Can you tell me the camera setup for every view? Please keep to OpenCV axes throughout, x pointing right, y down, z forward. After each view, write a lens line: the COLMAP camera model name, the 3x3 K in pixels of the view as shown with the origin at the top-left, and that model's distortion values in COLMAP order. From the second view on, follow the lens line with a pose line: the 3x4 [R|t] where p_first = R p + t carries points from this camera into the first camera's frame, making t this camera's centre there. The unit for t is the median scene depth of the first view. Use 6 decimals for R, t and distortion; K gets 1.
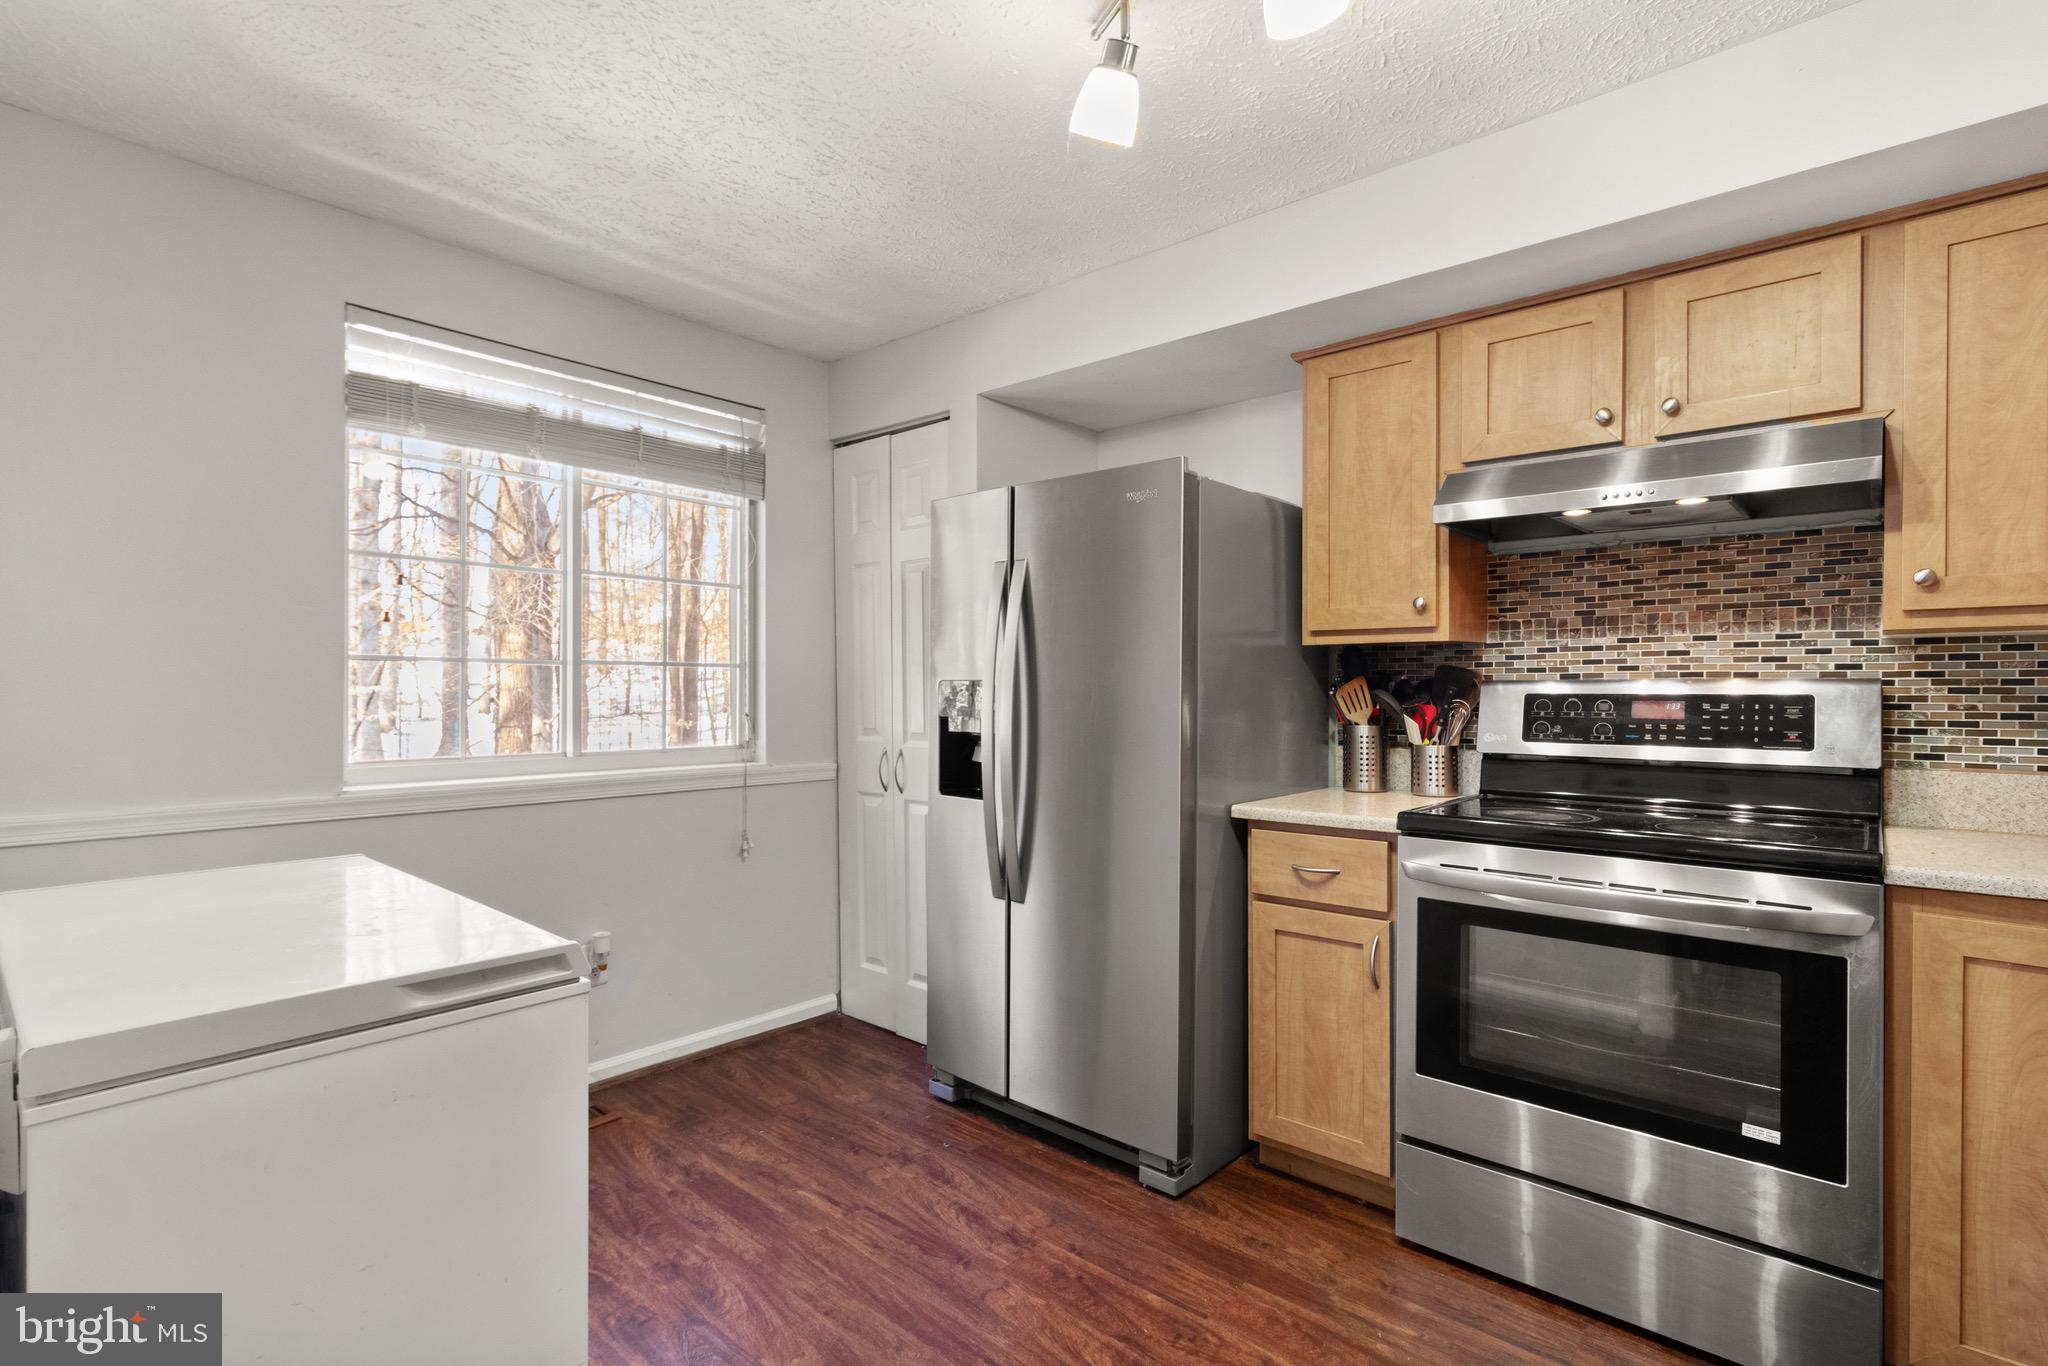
lens RADIAL K [[966.4, 0, 1028.6], [0, 966.4, 702.9], [0, 0, 1]] dist [-0.002531, 0.001625]
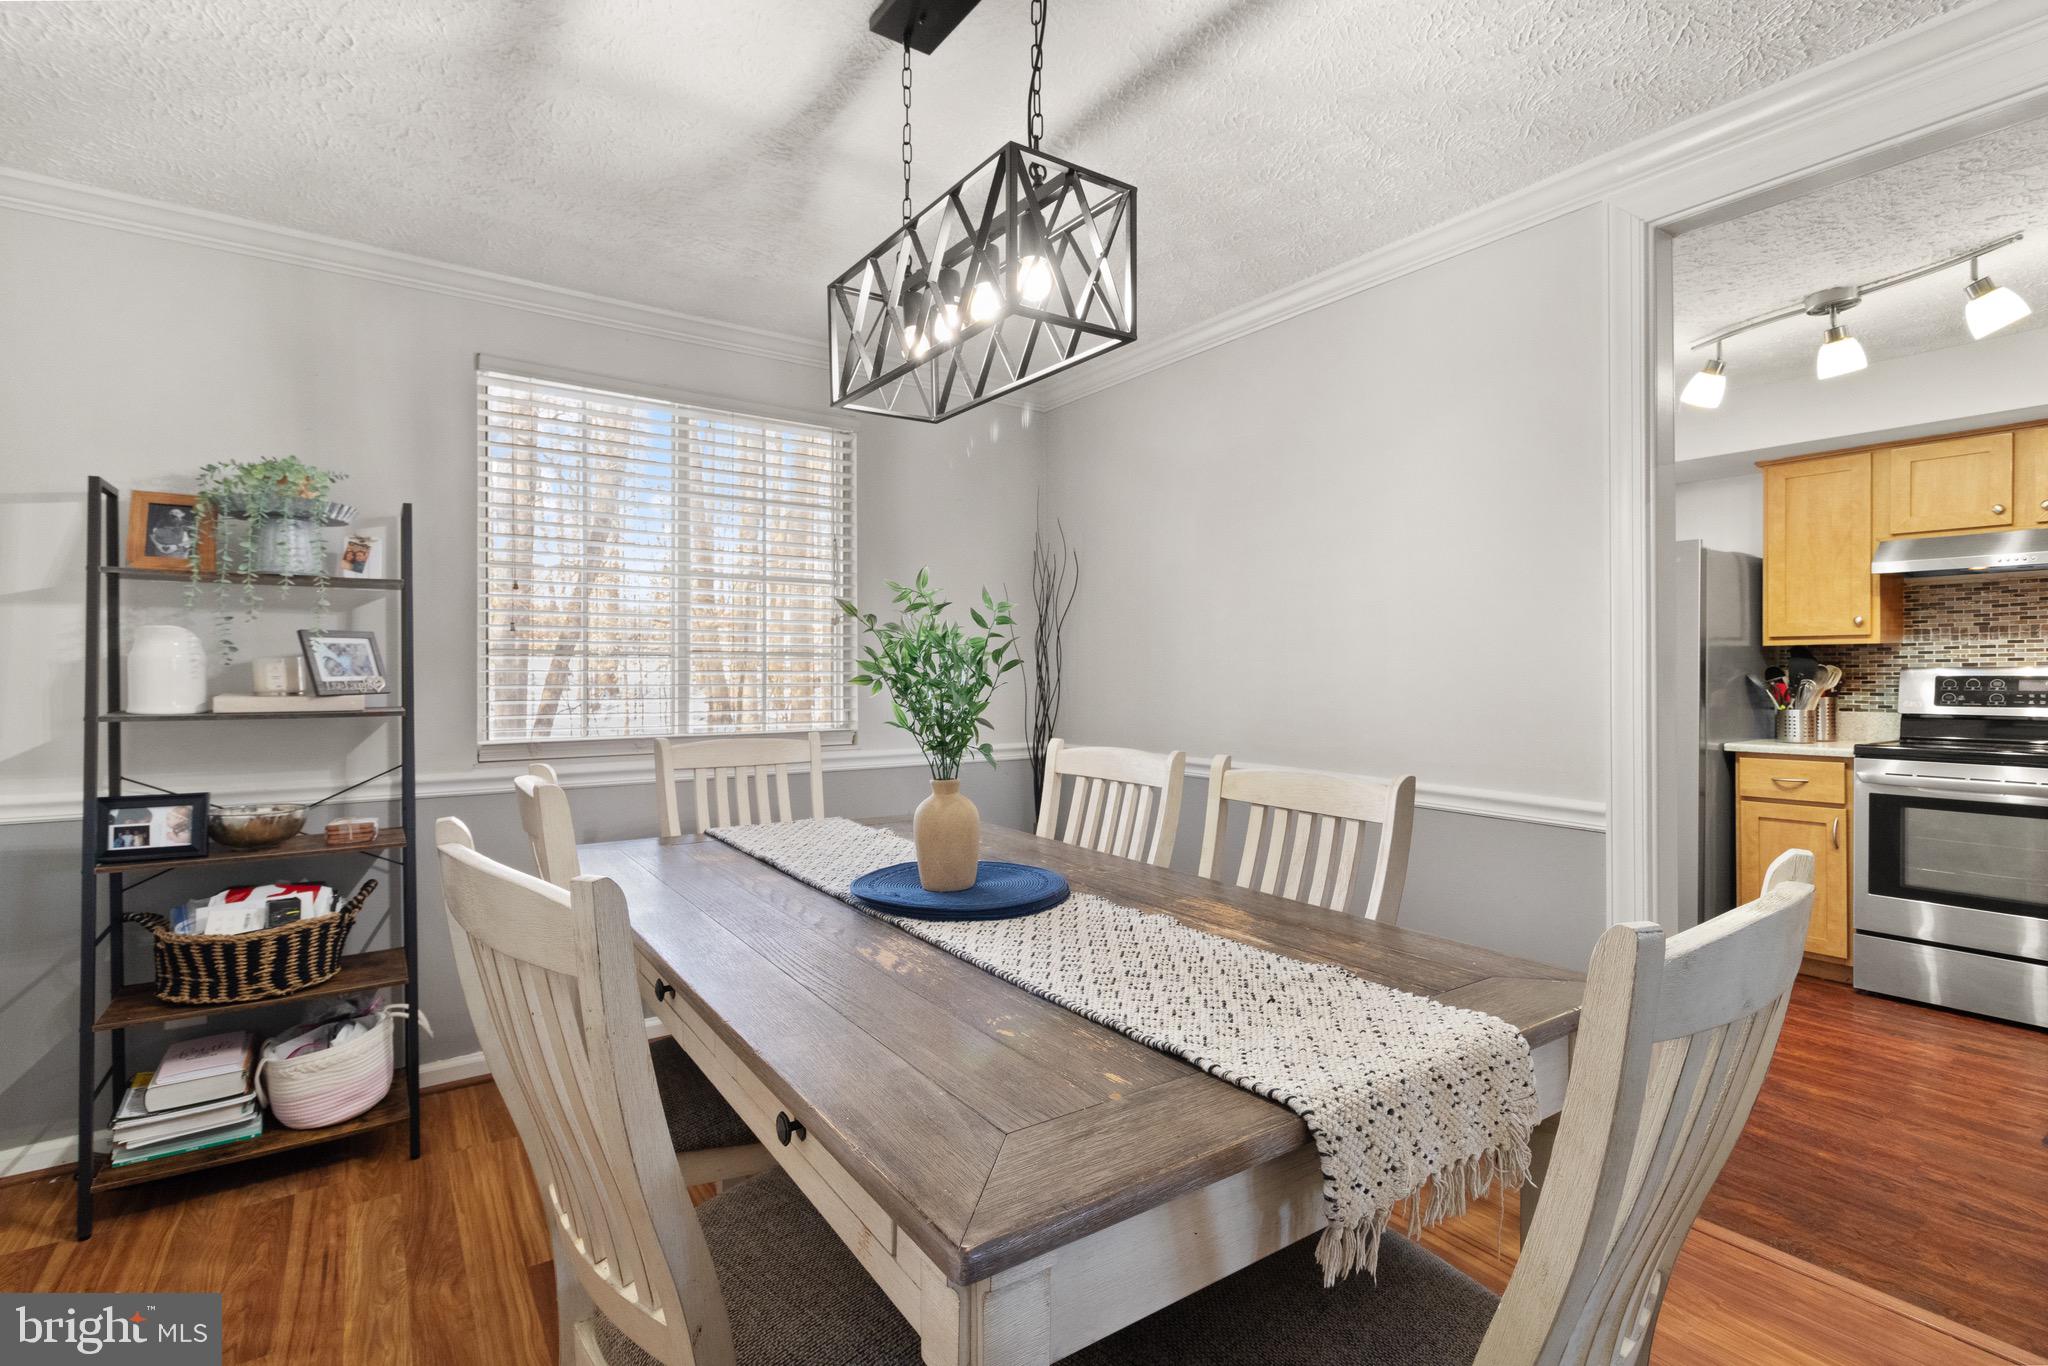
lens RADIAL K [[966.4, 0, 1012.4], [0, 966.4, 687.7], [0, 0, 1]] dist [-0.002531, 0.001625]
pose [[0.970519, -0.000678, -0.241026, -0.581695], [-0.000175, 0.999994, -0.003517, 0.015987], [0.241026, 0.003456, 0.970512, -0.912714]]
